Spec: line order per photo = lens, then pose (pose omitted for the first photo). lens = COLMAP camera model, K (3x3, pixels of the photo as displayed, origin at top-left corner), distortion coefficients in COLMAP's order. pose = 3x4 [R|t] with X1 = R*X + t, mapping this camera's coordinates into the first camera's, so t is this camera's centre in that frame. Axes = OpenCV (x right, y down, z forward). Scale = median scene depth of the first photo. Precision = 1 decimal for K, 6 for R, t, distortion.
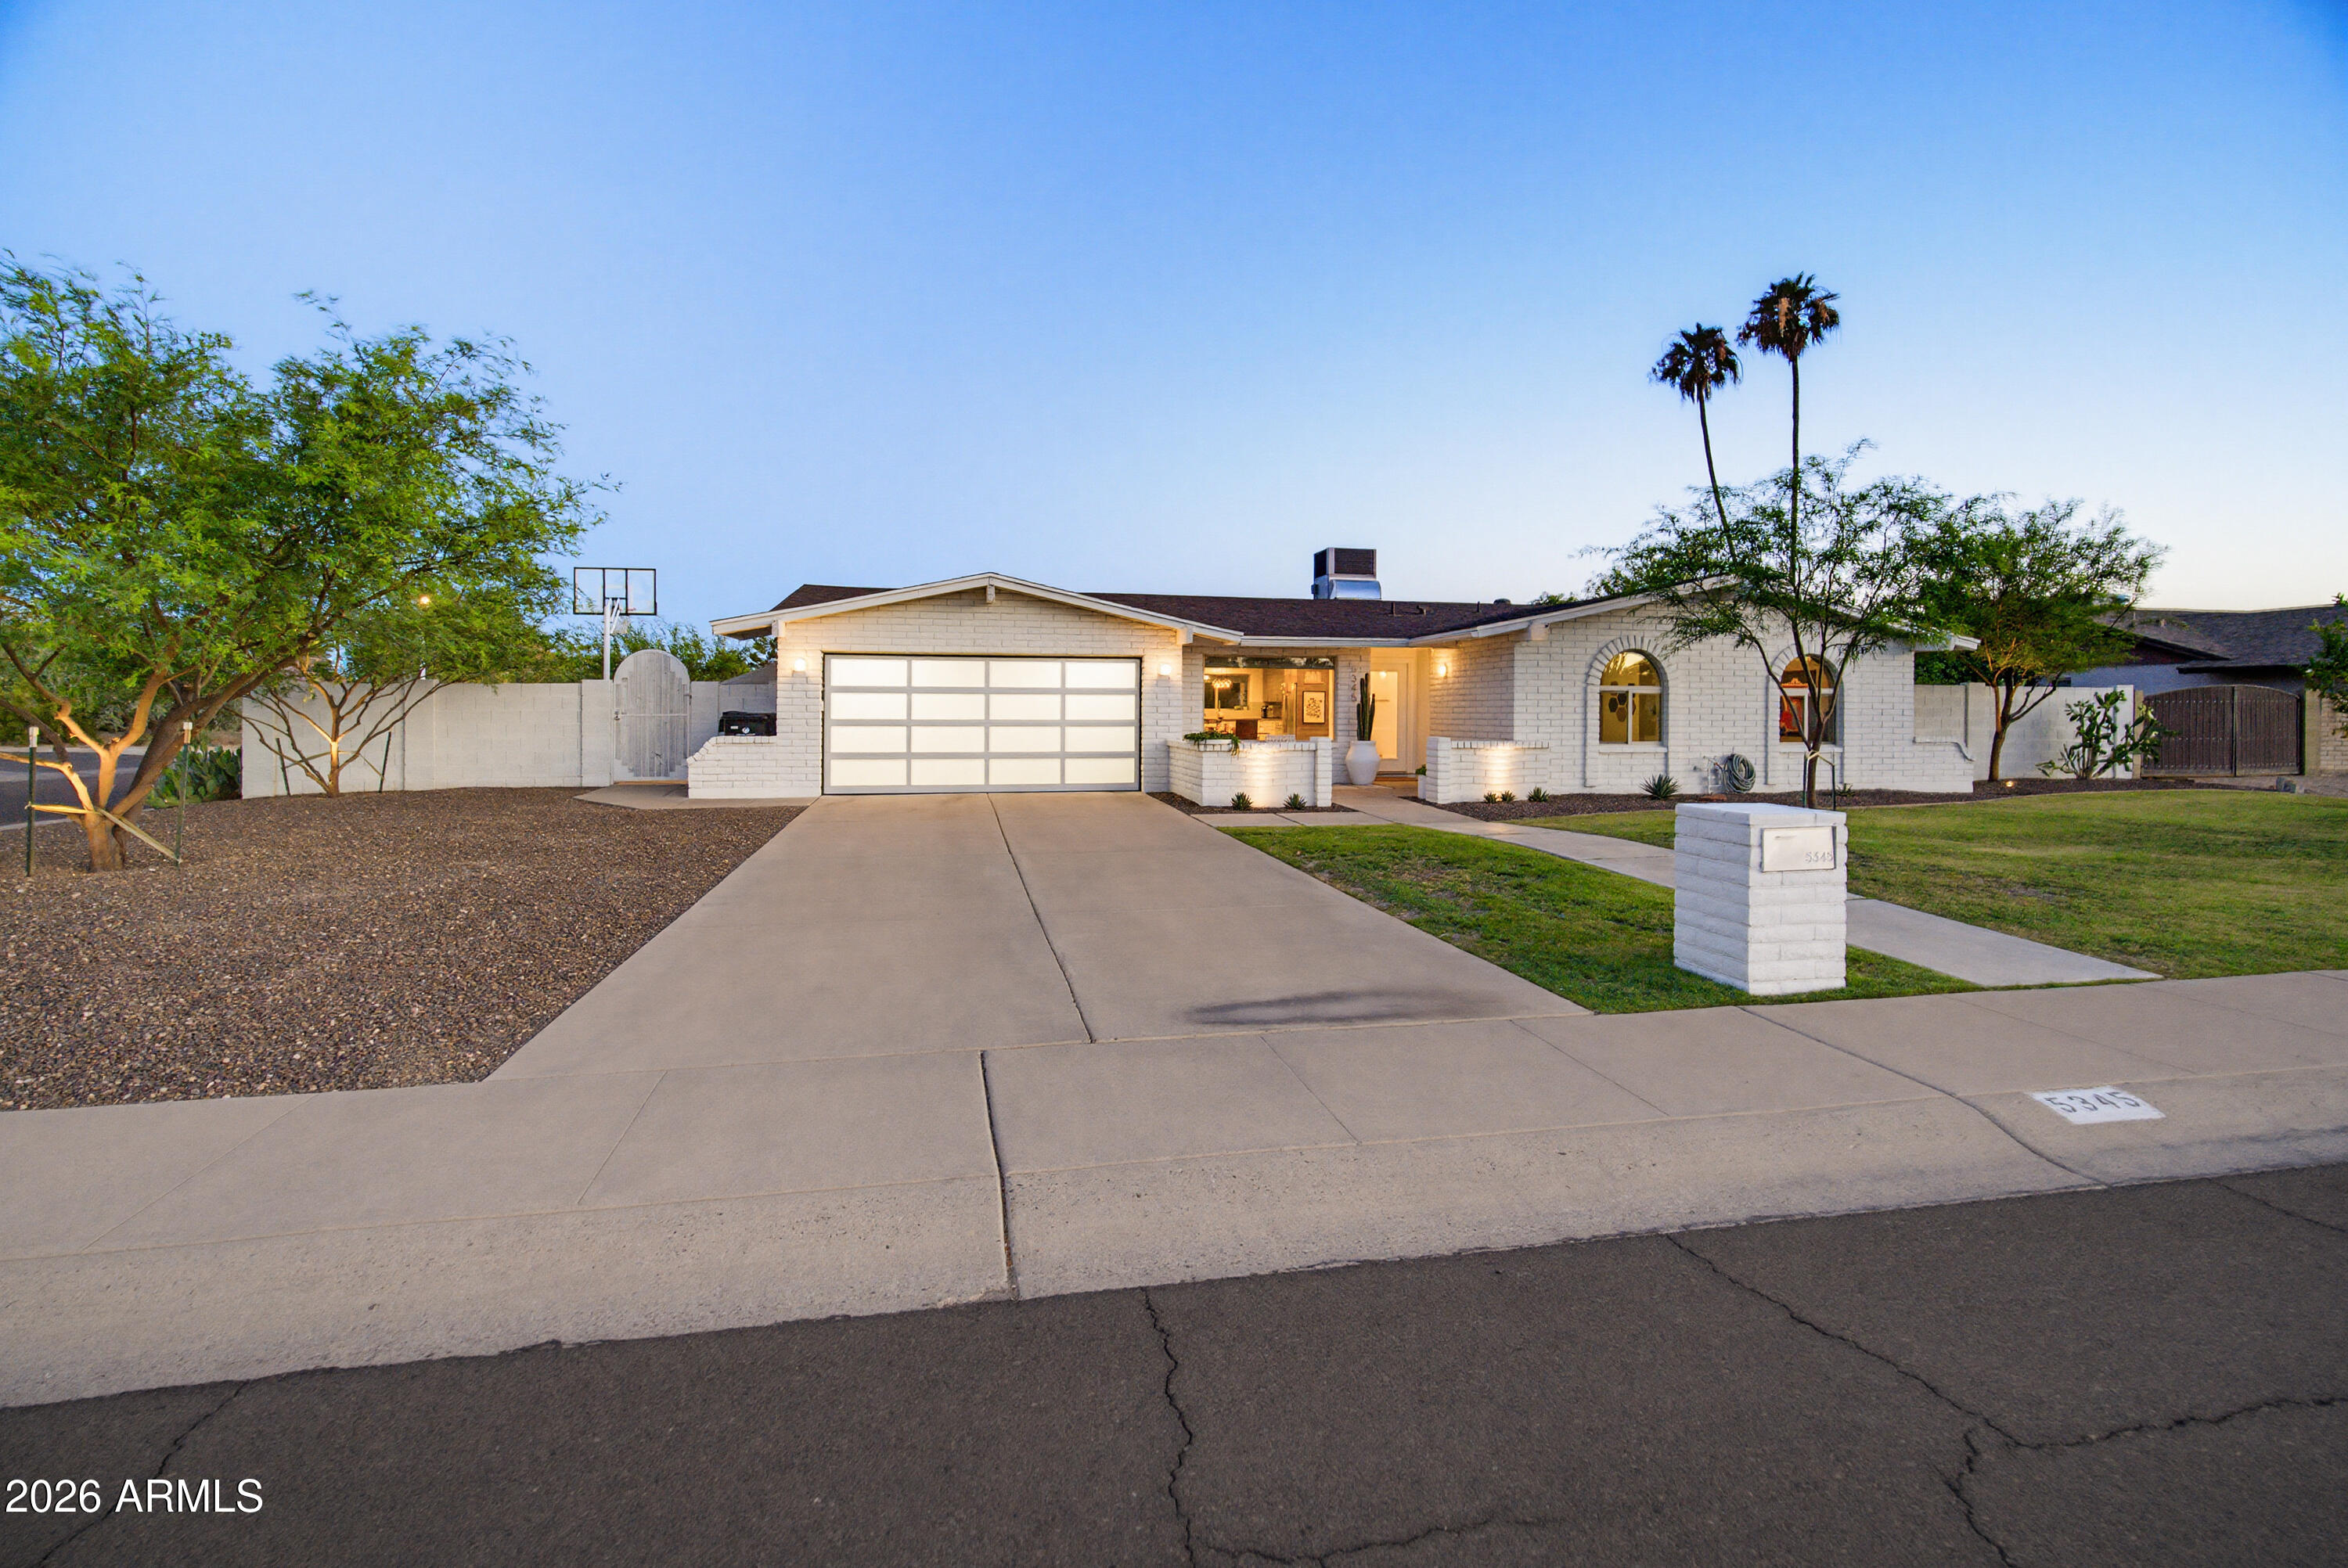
lens RADIAL K [[1077.9, 0, 1174.0], [0, 1077.9, 784.0], [0, 0, 1]] dist [0.000812, -0.000023]
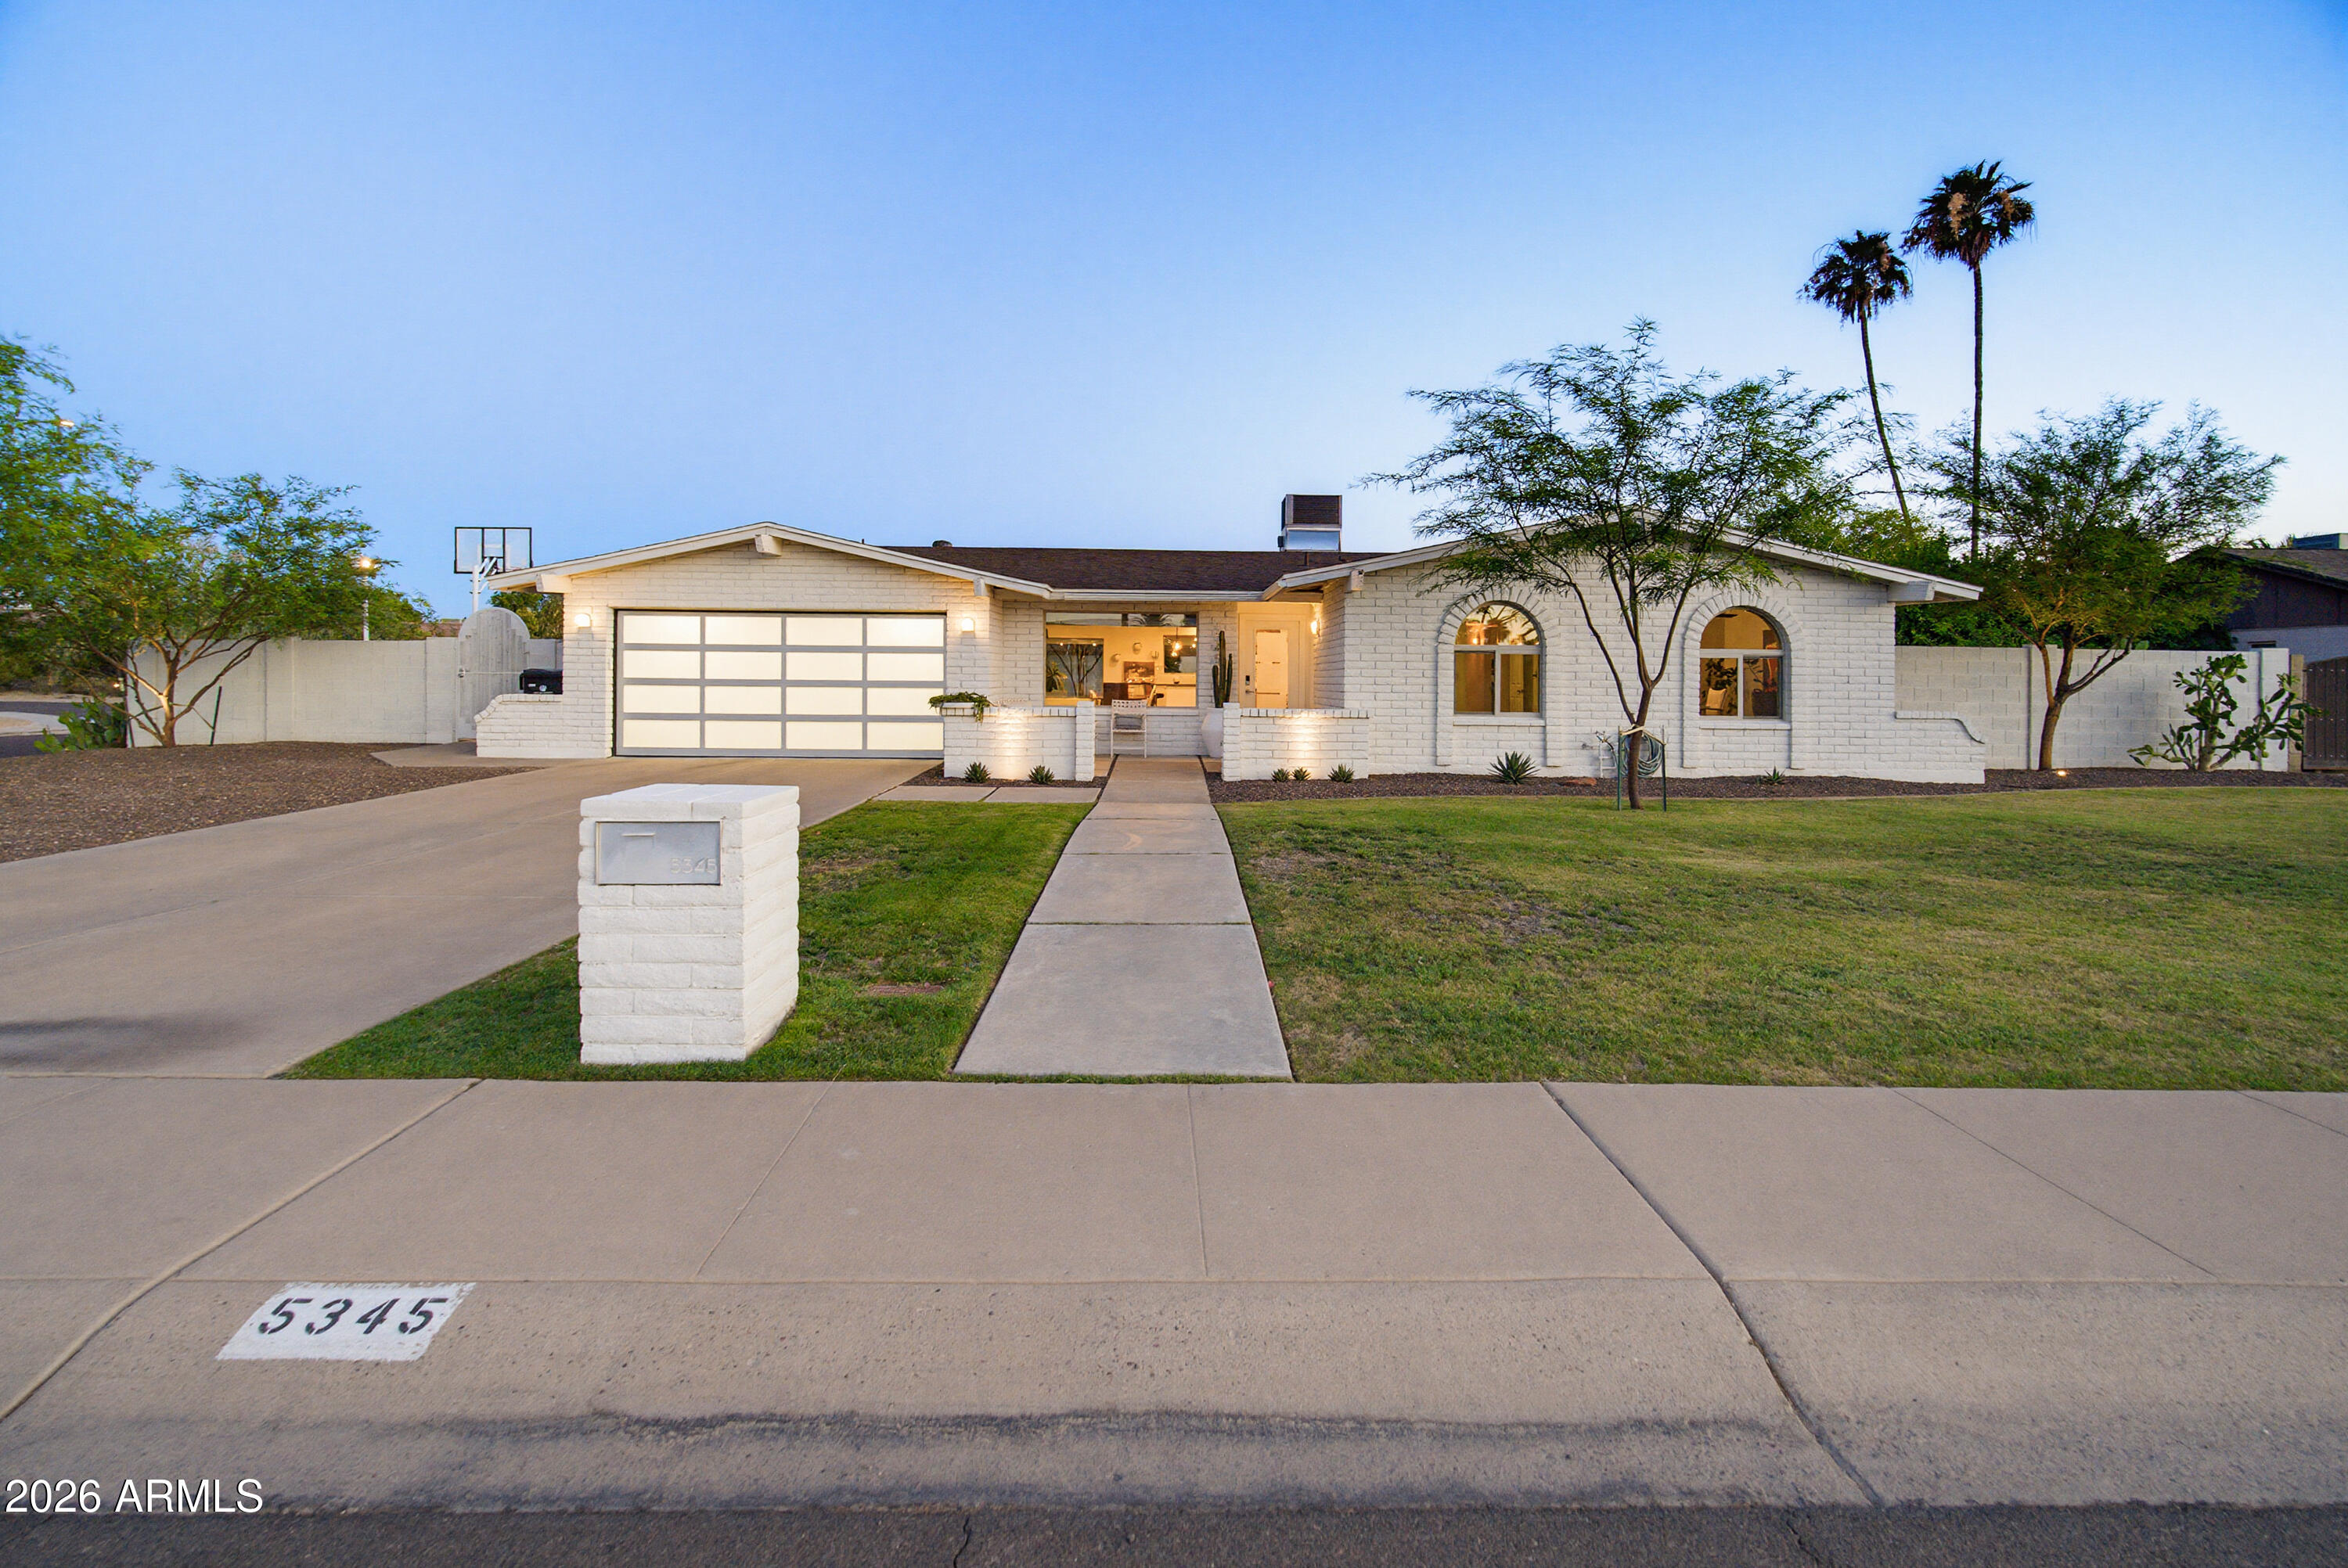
lens RADIAL K [[1106.9, 0, 1155.2], [0, 1106.9, 734.1], [0, 0, 1]] dist [-0.000118, 0.000105]
pose [[0.982394, 0.016877, -0.186058, 0.297683], [-0.020188, 0.999670, -0.015913, -0.003121], [0.185728, 0.019389, 0.982410, 0.105781]]
